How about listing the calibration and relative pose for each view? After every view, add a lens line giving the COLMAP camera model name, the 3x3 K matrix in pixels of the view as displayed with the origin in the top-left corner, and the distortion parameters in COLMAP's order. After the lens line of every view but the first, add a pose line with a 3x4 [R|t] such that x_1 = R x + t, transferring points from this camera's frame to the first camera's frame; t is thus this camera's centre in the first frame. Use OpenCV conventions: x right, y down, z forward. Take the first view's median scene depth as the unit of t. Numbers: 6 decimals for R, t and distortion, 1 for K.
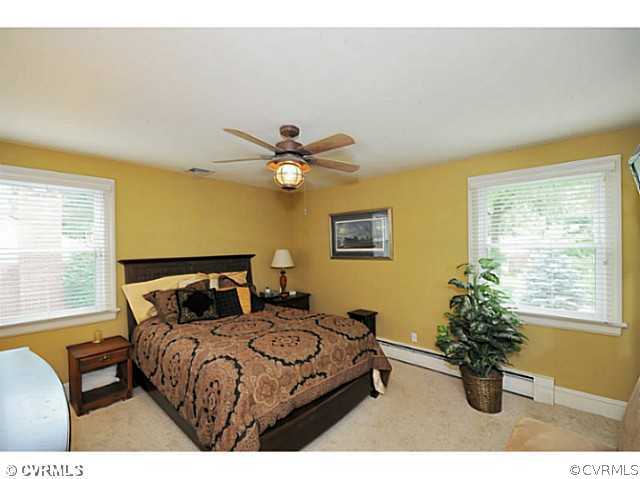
lens RADIAL K [[290.2, 0, 321.7], [0, 290.2, 237.1], [0, 0, 1]] dist [0.000463, 0.000056]
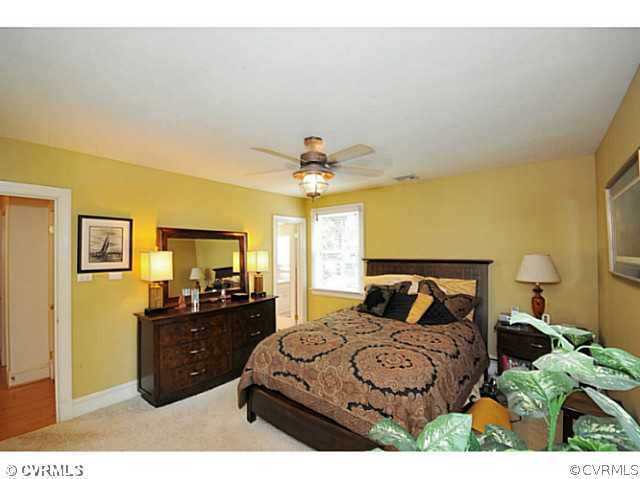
lens RADIAL K [[284.6, 0, 324.8], [0, 284.6, 247.9], [0, 0, 1]] dist [-0.001267, -0.000066]
pose [[0.052718, -0.001422, -0.998608, 0.717038], [0.033270, 0.999446, 0.000334, 0.020892], [0.998055, -0.033241, 0.052736, 0.786250]]
